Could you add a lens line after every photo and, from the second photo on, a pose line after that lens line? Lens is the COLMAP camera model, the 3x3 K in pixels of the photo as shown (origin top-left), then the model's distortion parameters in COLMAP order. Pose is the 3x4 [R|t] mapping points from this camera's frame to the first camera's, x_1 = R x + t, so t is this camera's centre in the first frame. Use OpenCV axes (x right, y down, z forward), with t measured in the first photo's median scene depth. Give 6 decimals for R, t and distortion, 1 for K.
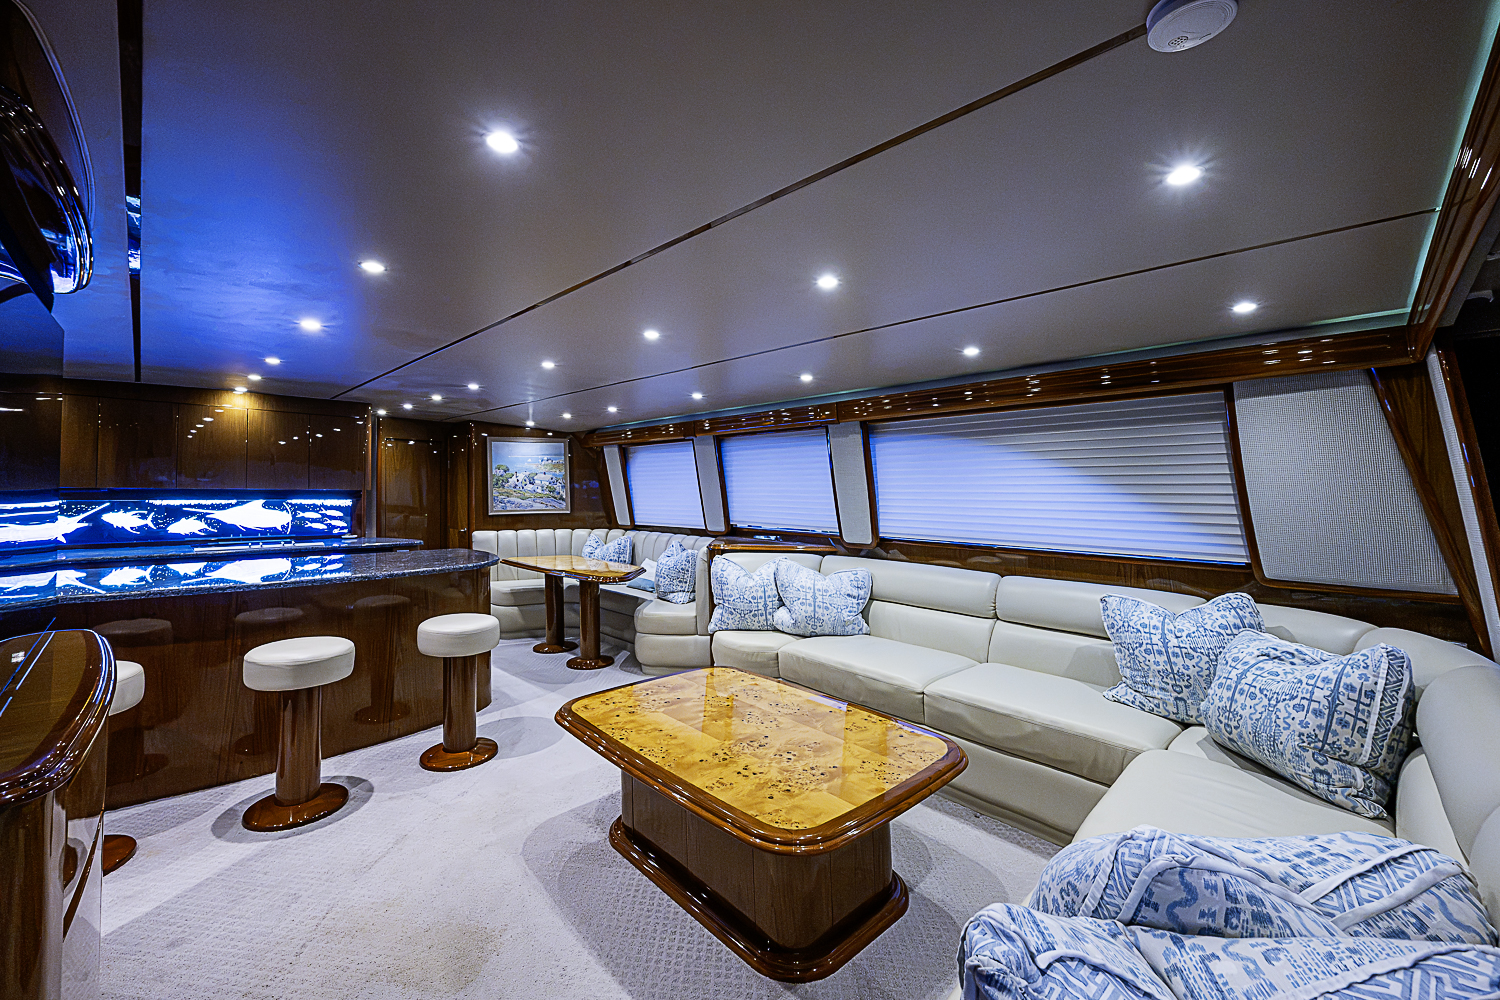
lens RADIAL K [[607.9, 0, 748.8], [0, 607.9, 492.4], [0, 0, 1]] dist [-0.006407, -0.000047]
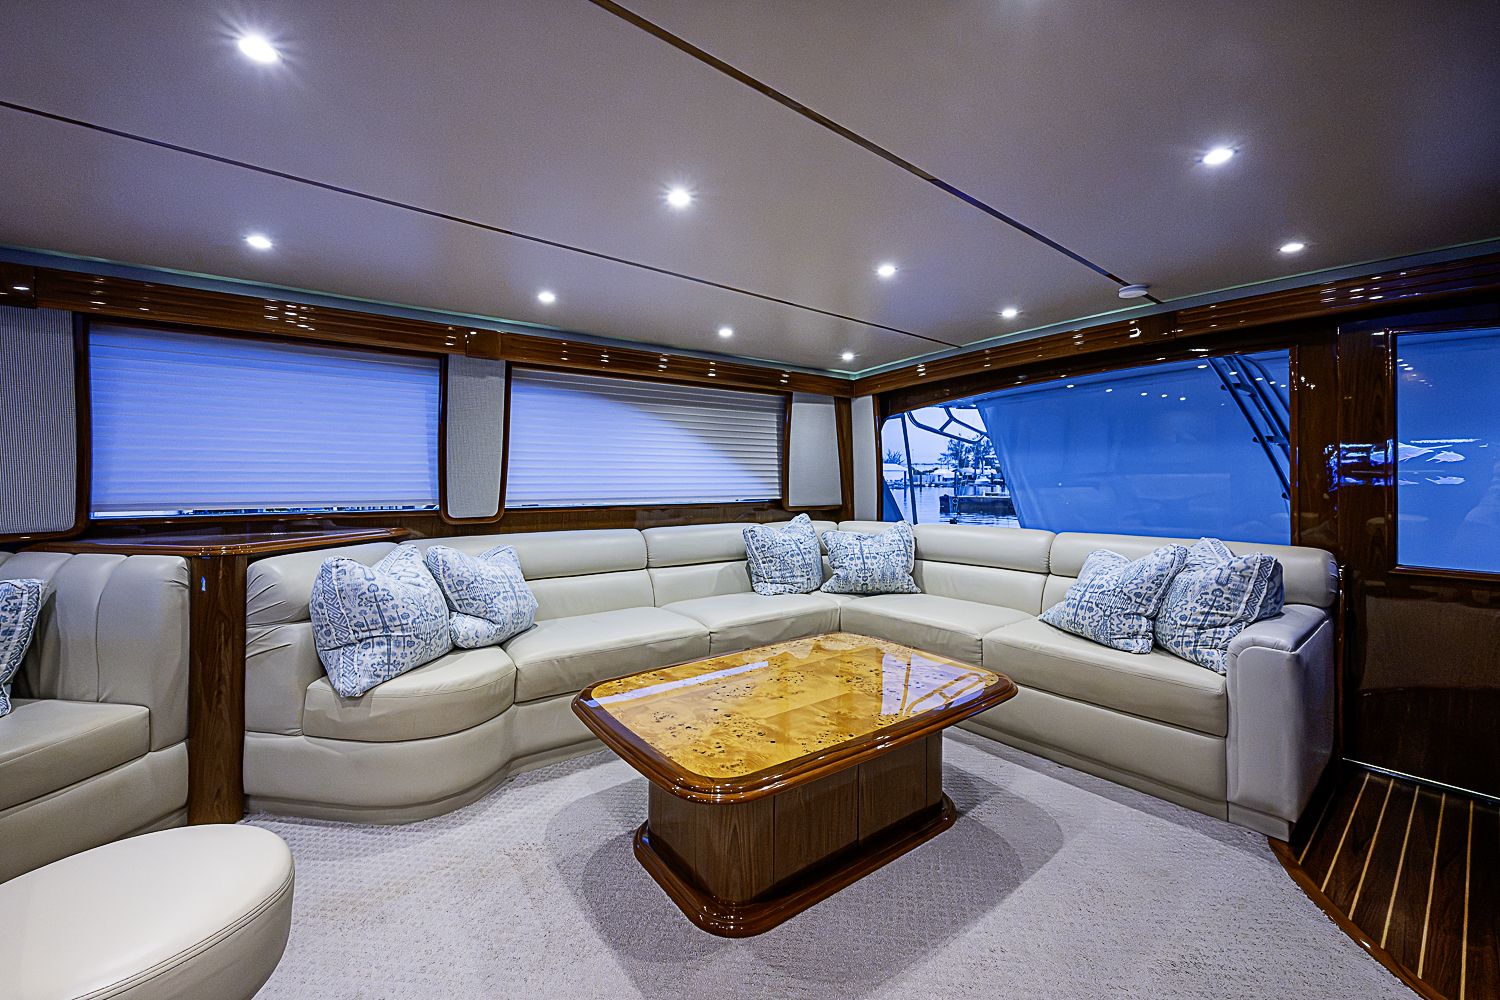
lens RADIAL K [[573.1, 0, 741.7], [0, 573.1, 473.1], [0, 0, 1]] dist [-0.001033, -0.001820]
pose [[0.111171, 0.002983, 0.993797, -0.432728], [0.002504, 0.999991, -0.003282, 0.026562], [-0.993798, 0.002854, 0.111163, 0.485809]]
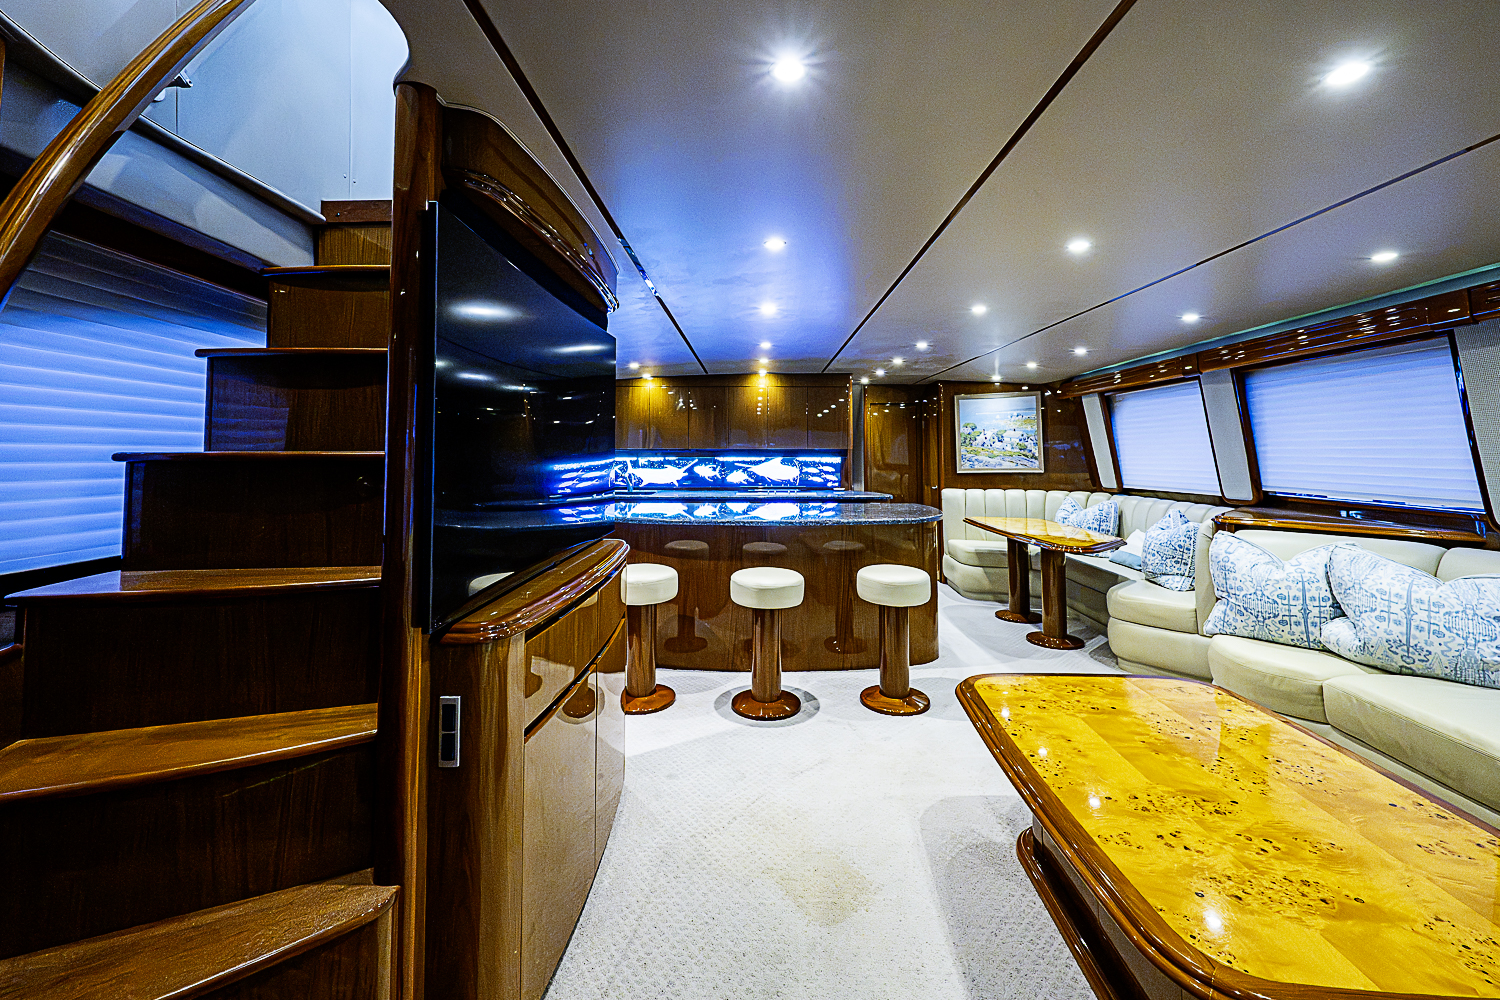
lens RADIAL K [[605.0, 0, 748.2], [0, 605.0, 424.8], [0, 0, 1]] dist [0.000366, -0.000026]
pose [[0.695709, -0.040020, -0.717209, 0.068973], [0.004829, 0.998685, -0.051043, 0.008434], [0.718308, 0.032048, 0.694987, 0.063296]]
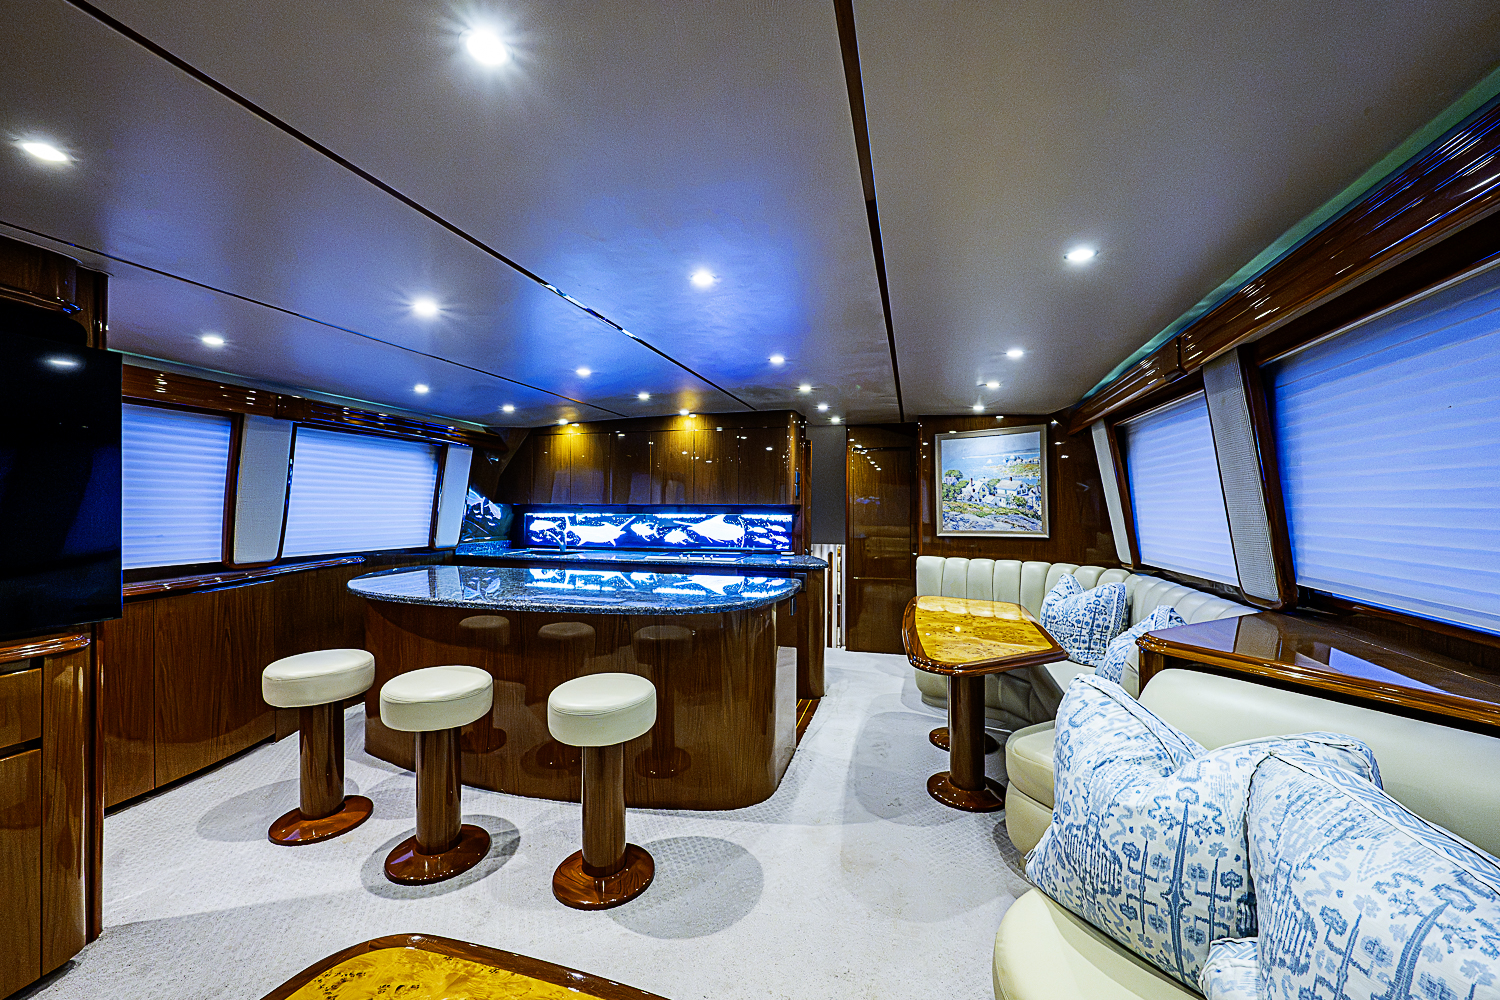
lens RADIAL K [[583.5, 0, 750.4], [0, 583.5, 506.2], [0, 0, 1]] dist [0.000206, 0.000047]
pose [[0.489810, -0.005988, -0.871808, 0.132723], [0.001545, 0.999981, -0.006000, 0.003756], [0.871828, 0.001592, 0.489810, 0.546955]]
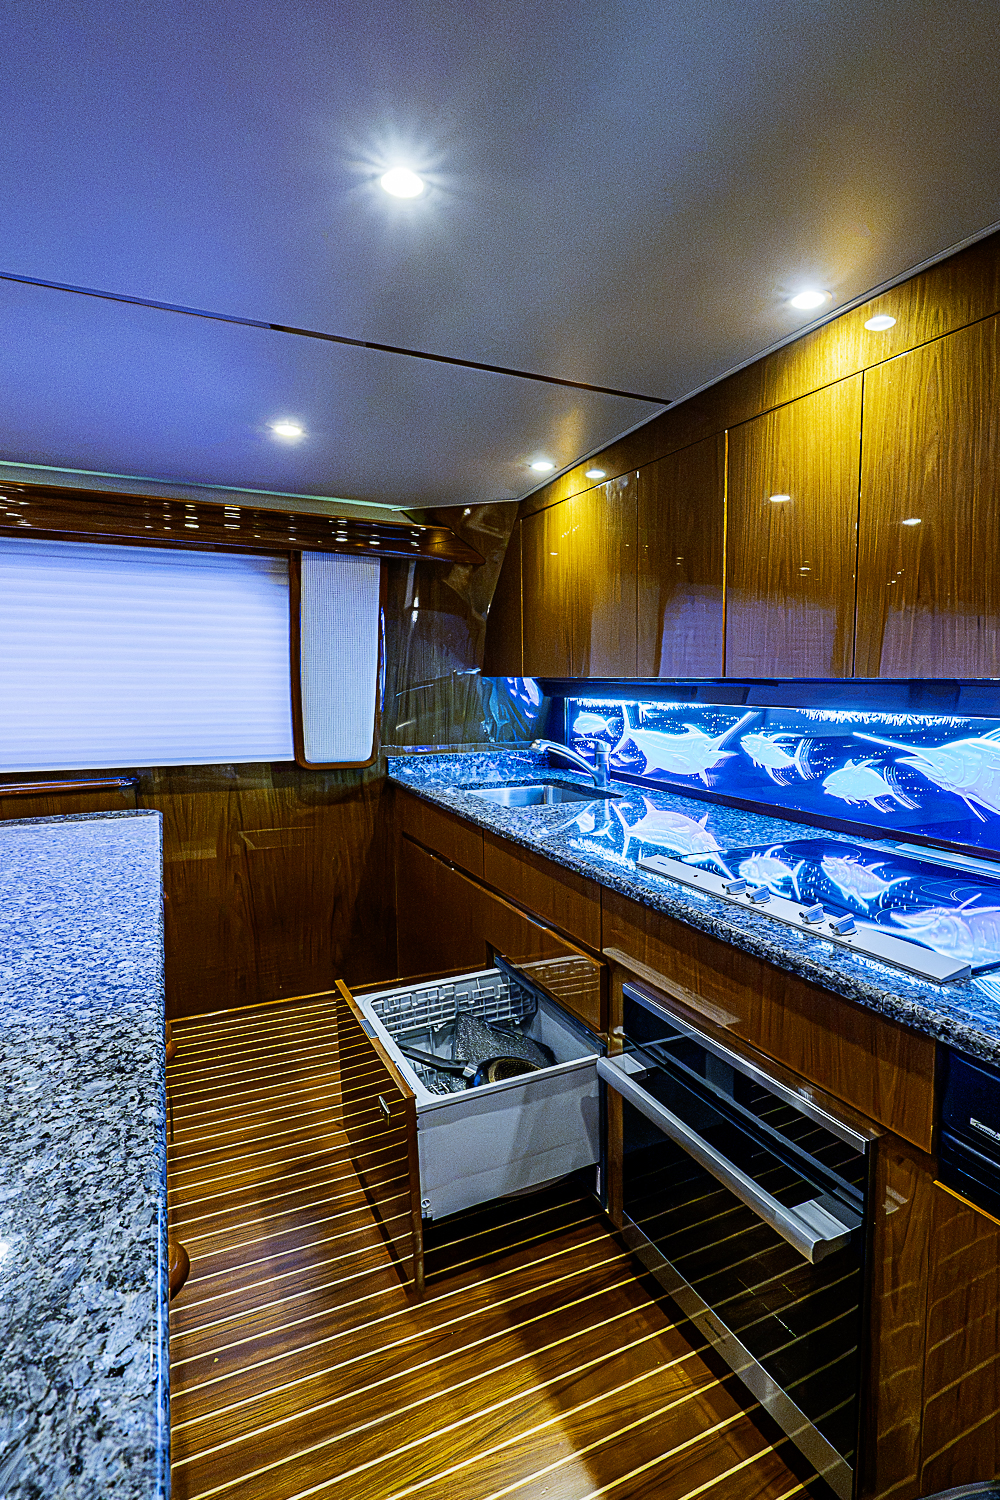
lens RADIAL K [[724.7, 0, 507.0], [0, 724.7, 742.3], [0, 0, 1]] dist [-0.000205, 0.000369]
pose [[-0.320962, 0.078161, -0.943861, -0.433421], [-0.001167, 0.996555, 0.082921, -0.004172], [0.947091, 0.027716, -0.319765, 0.904285]]
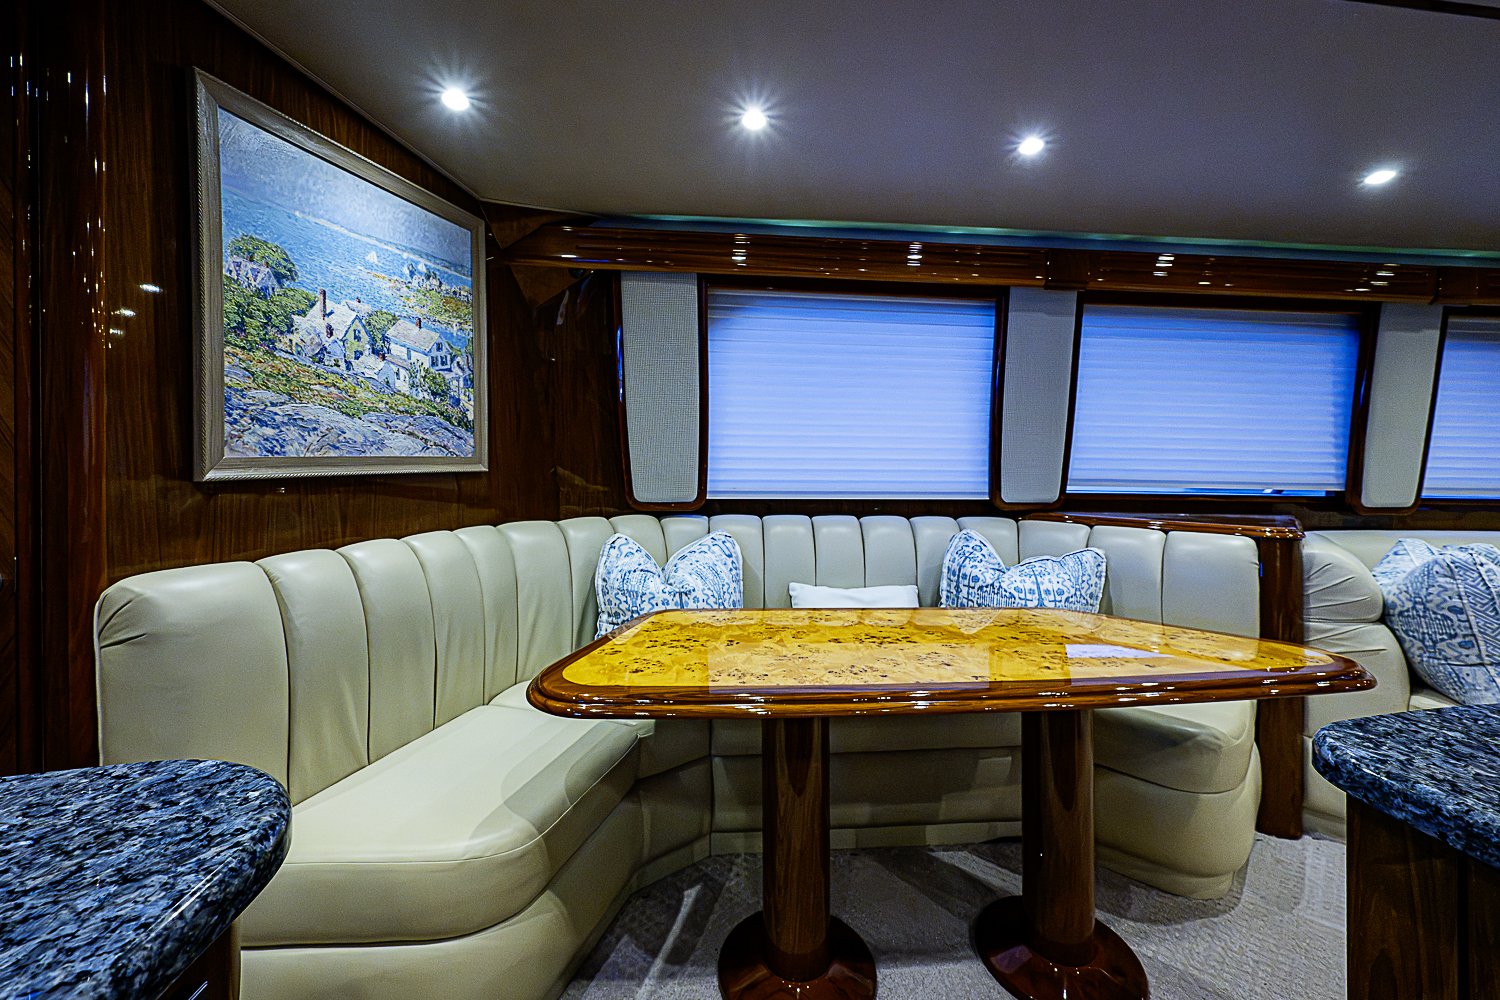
lens RADIAL K [[613.8, 0, 749.1], [0, 613.8, 469.1], [0, 0, 1]] dist [0.000396, 0.000042]
pose [[0.622943, -0.002947, 0.782261, -0.604410], [-0.010548, 0.999870, 0.012167, 0.037138], [-0.782196, -0.015830, 0.622831, 0.946227]]
